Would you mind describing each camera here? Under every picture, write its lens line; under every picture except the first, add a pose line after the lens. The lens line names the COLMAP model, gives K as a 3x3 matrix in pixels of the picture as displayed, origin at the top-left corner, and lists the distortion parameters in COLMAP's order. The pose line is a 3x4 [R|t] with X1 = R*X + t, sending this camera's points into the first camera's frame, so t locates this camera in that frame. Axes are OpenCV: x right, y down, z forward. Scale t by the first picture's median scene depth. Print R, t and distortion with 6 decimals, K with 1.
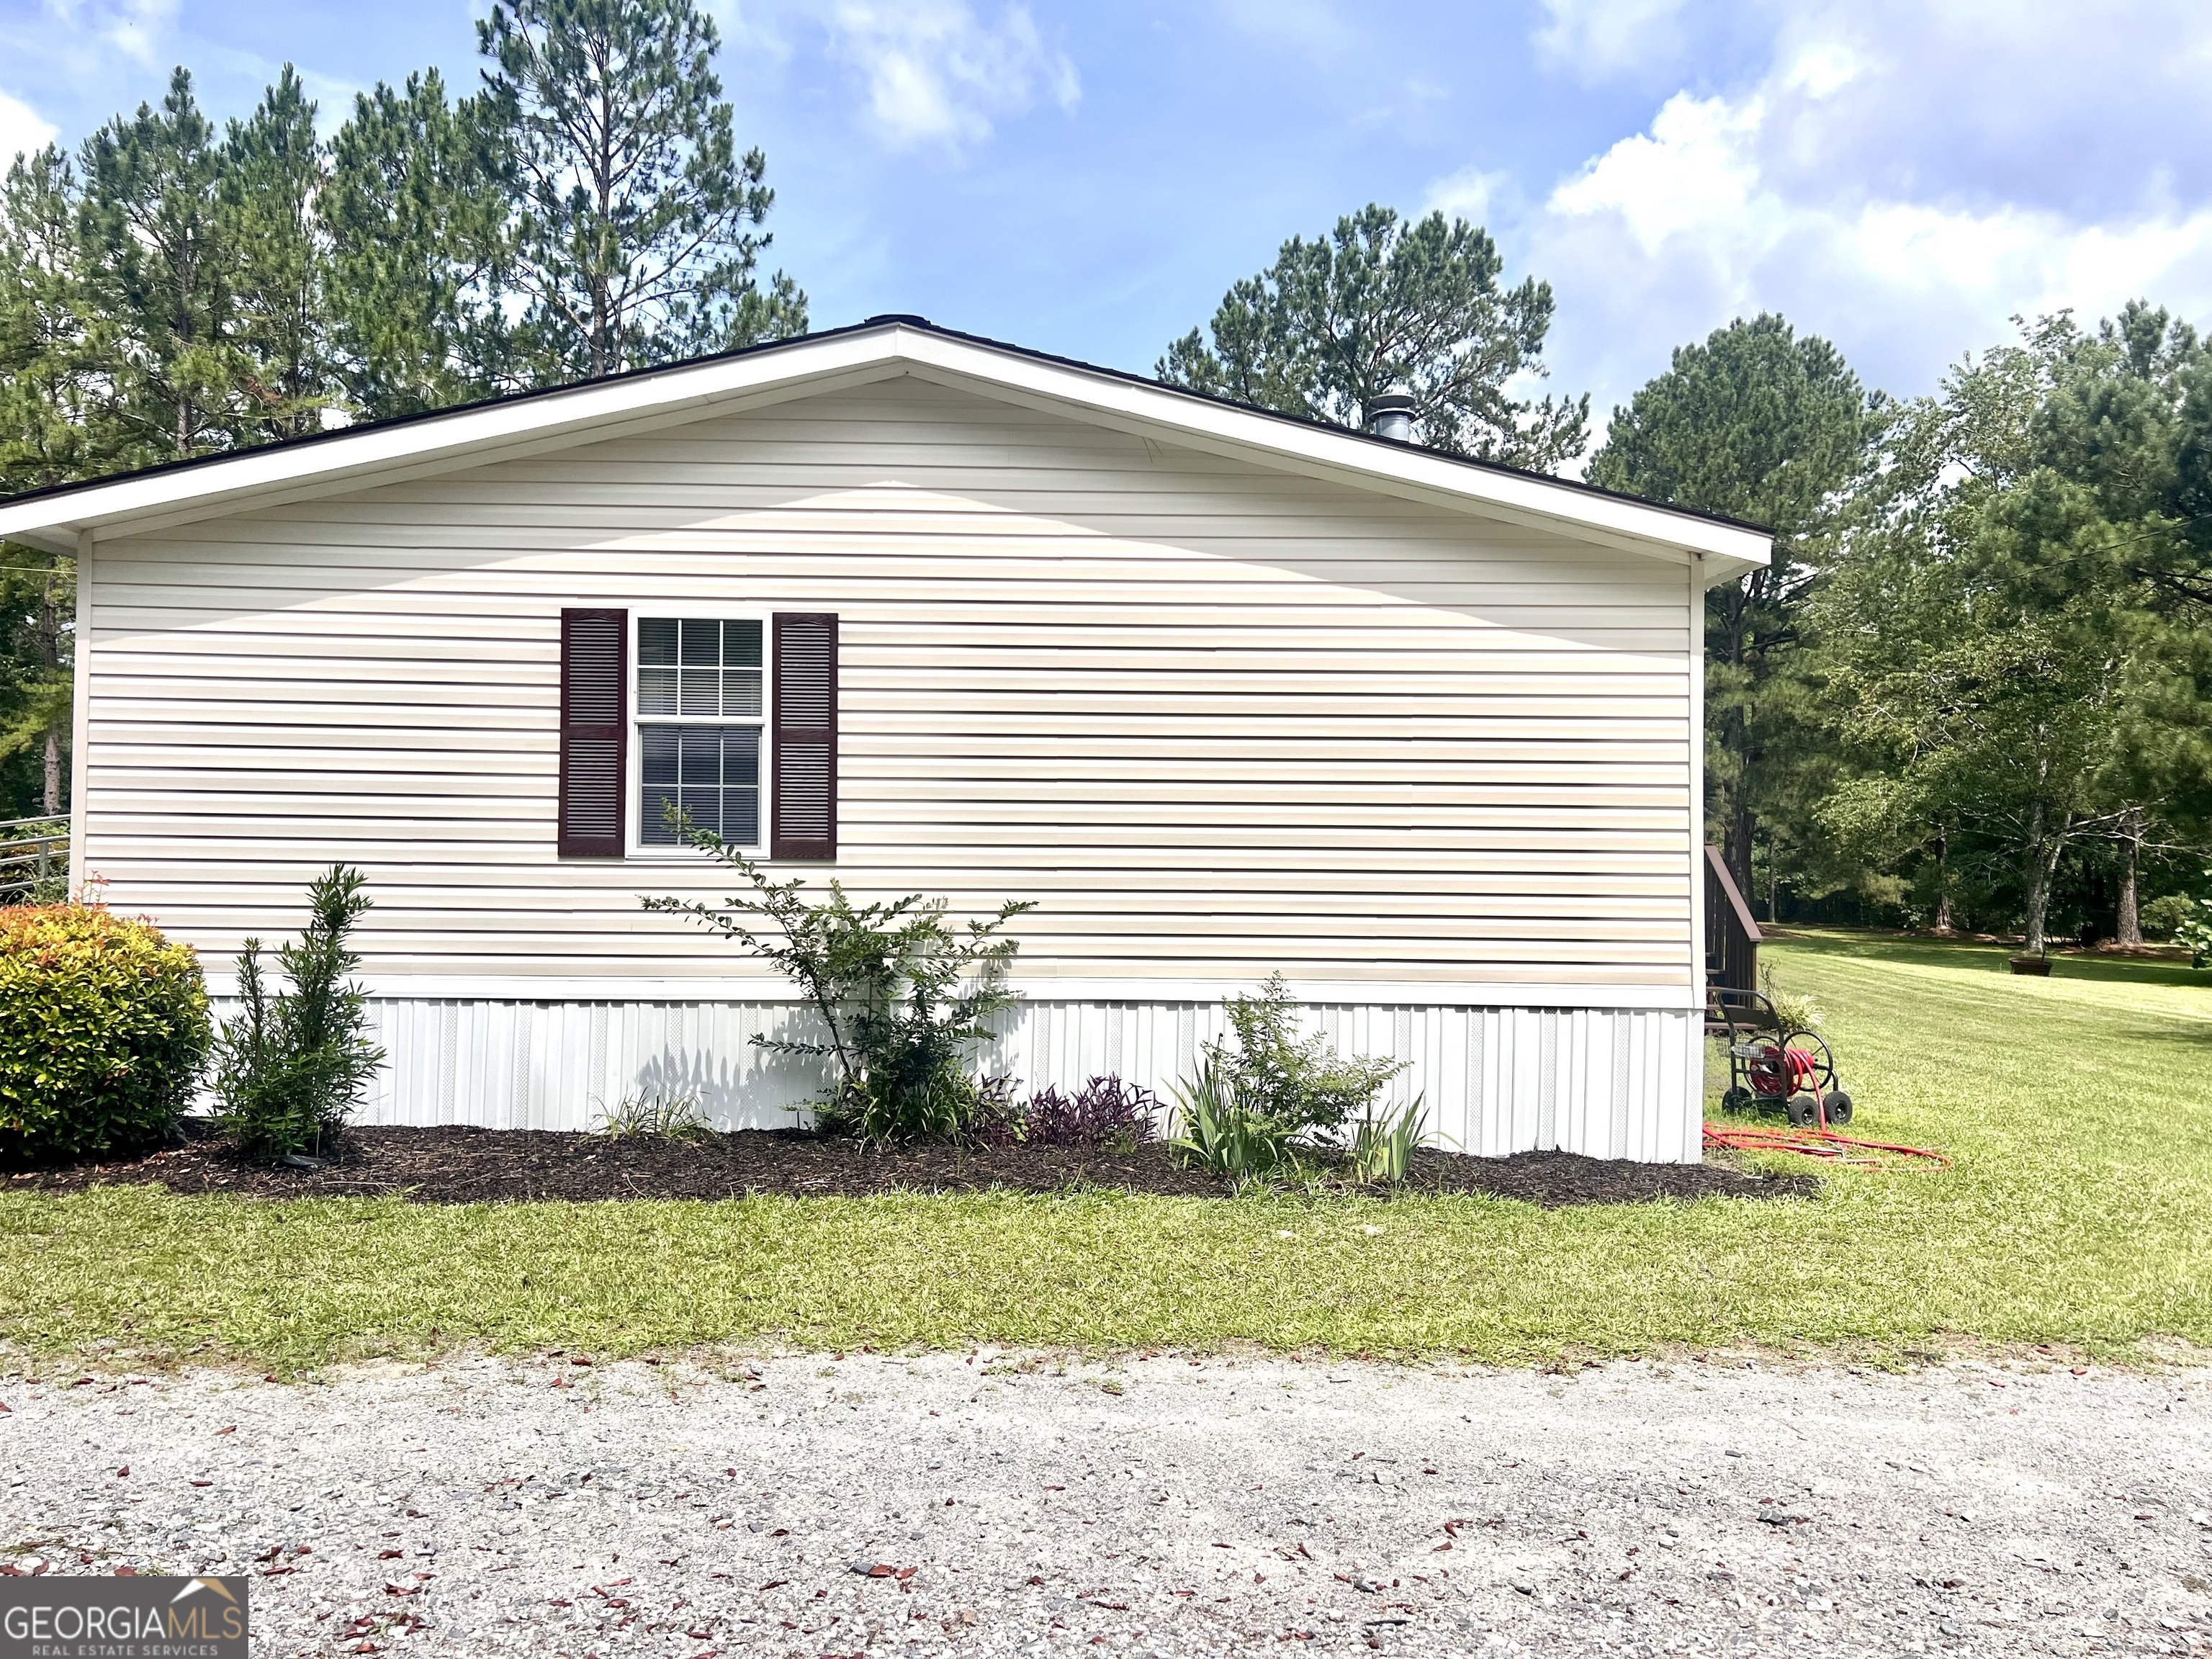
lens RADIAL K [[1668.5, 0, 1118.5], [0, 1668.5, 826.9], [0, 0, 1]] dist [0.112936, -0.109101]
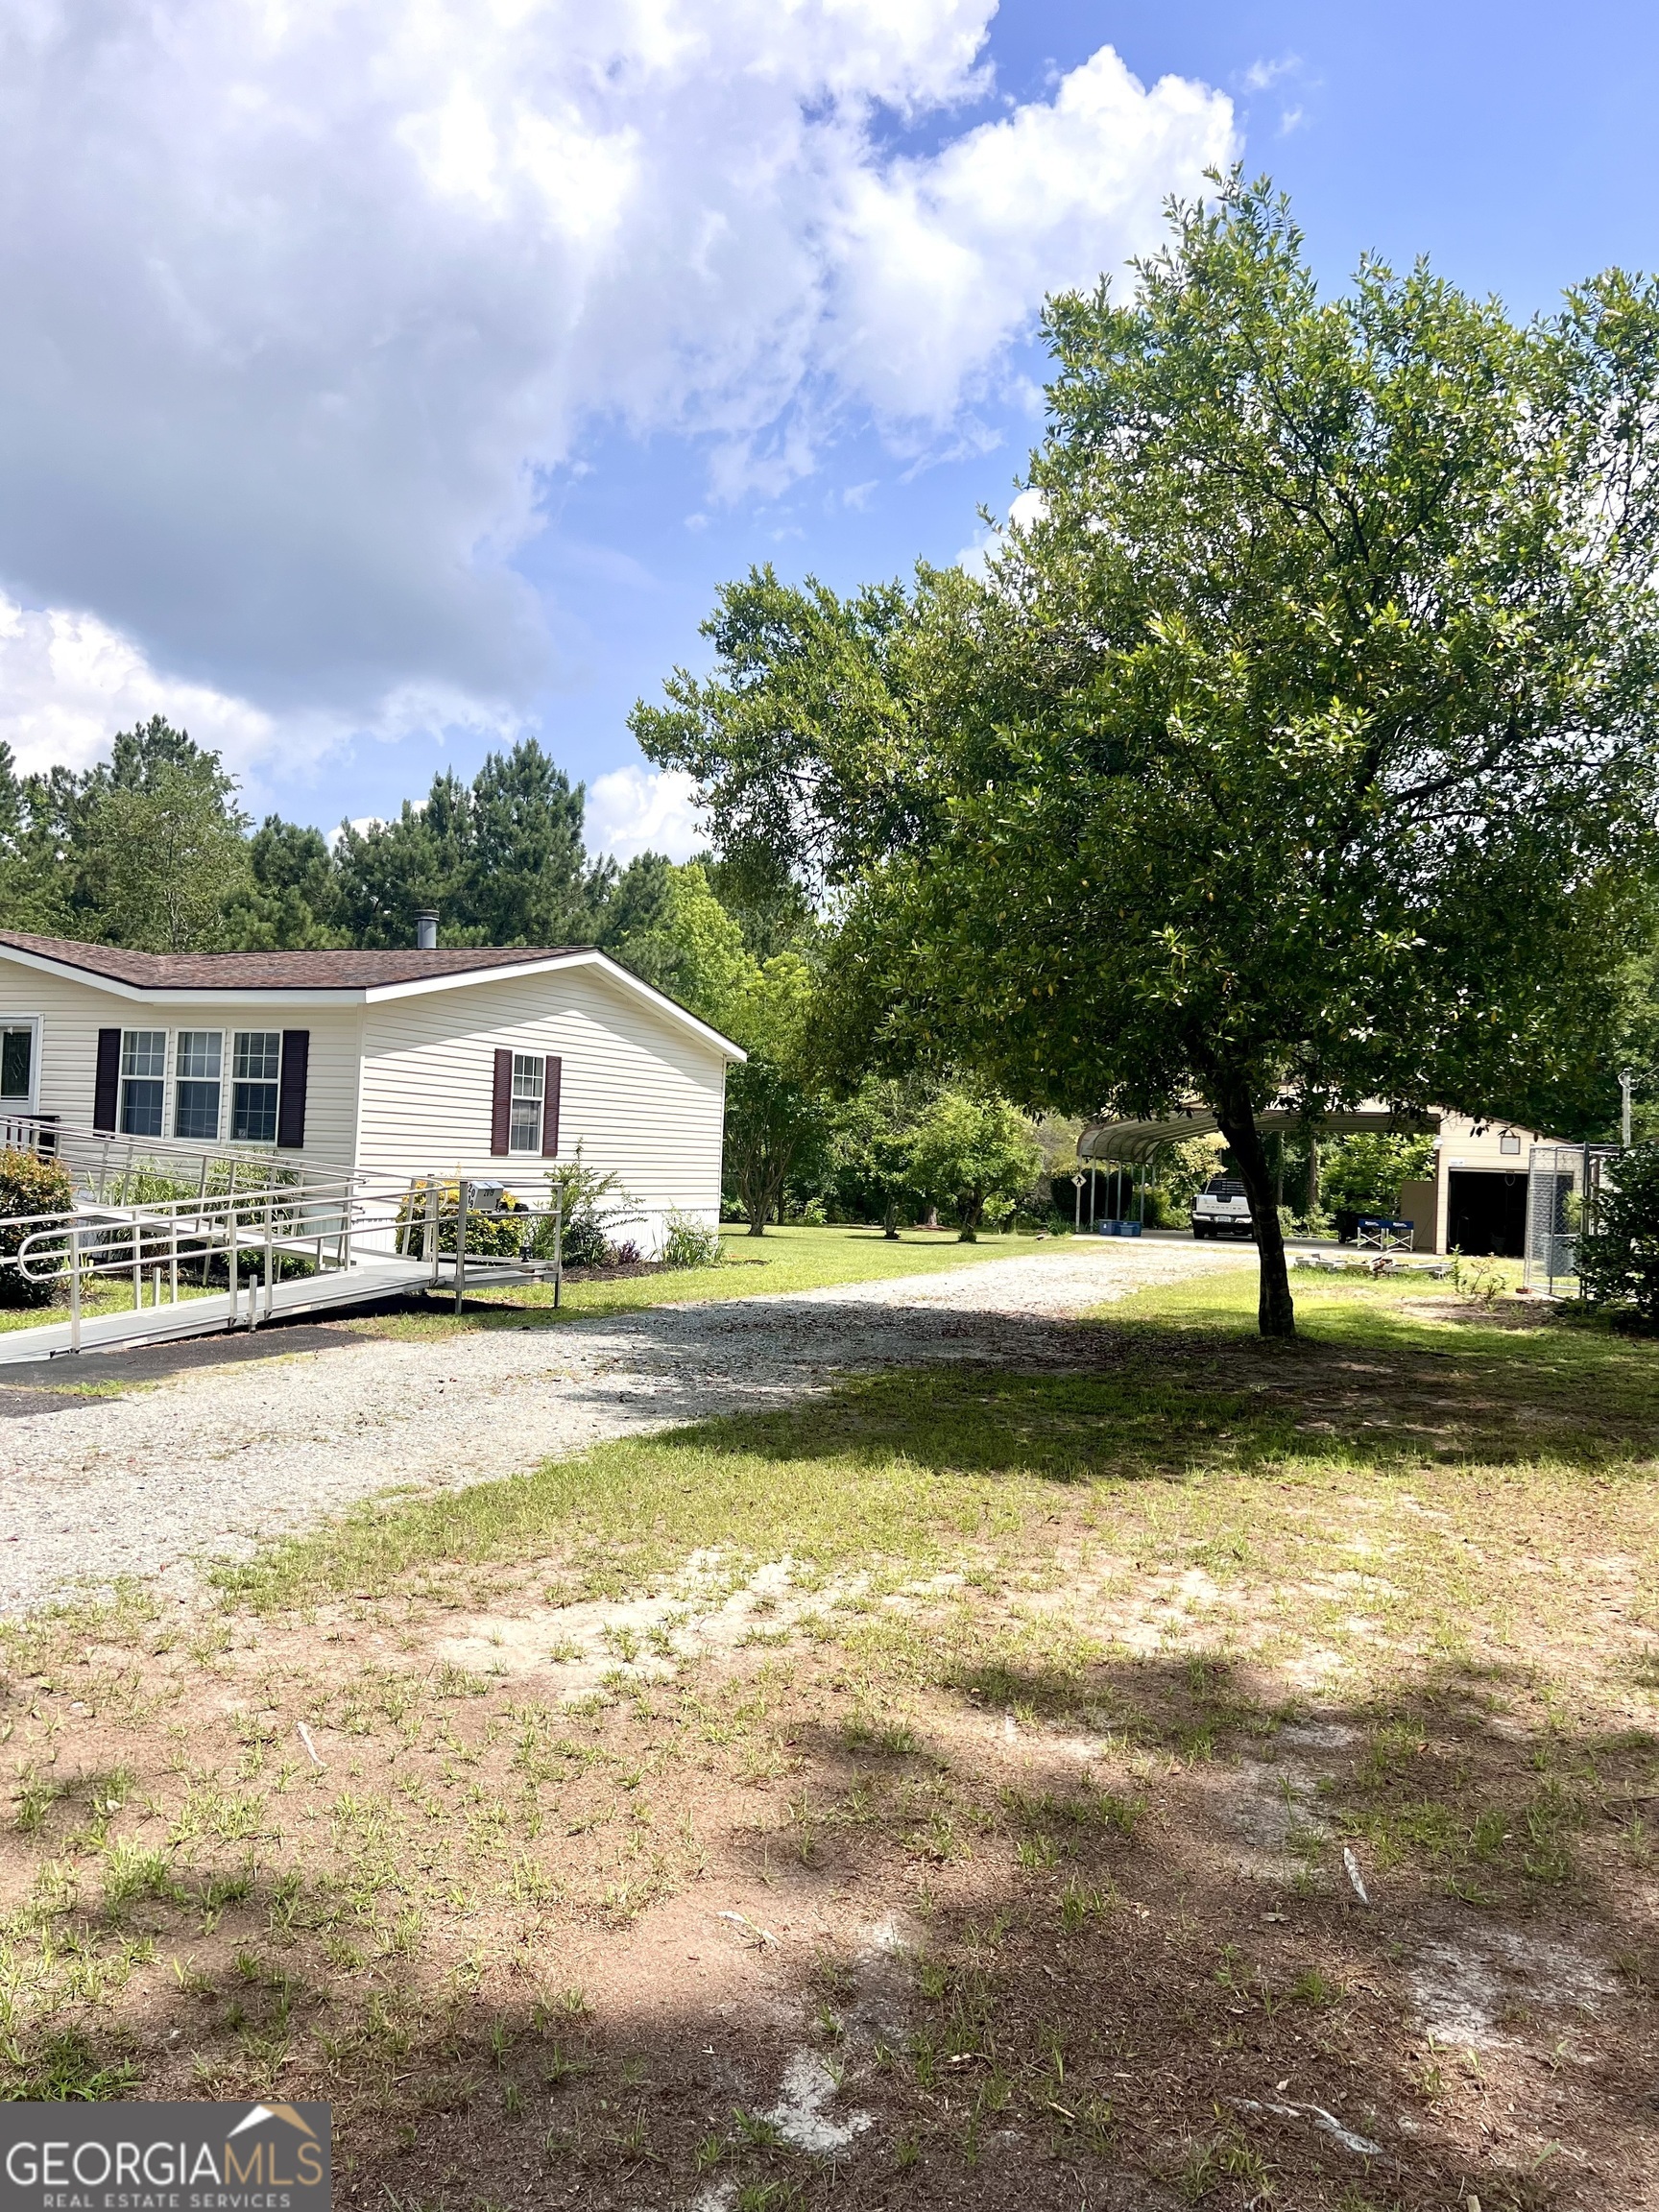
lens RADIAL K [[1650.7, 0, 826.6], [0, 1650.7, 1113.6], [0, 0, 1]] dist [0.148313, -0.331670]
pose [[0.443507, 0.030098, 0.895765, -2.184938], [-0.048596, 0.998773, -0.009498, -0.039883], [-0.894953, -0.039318, 0.444425, -0.439855]]
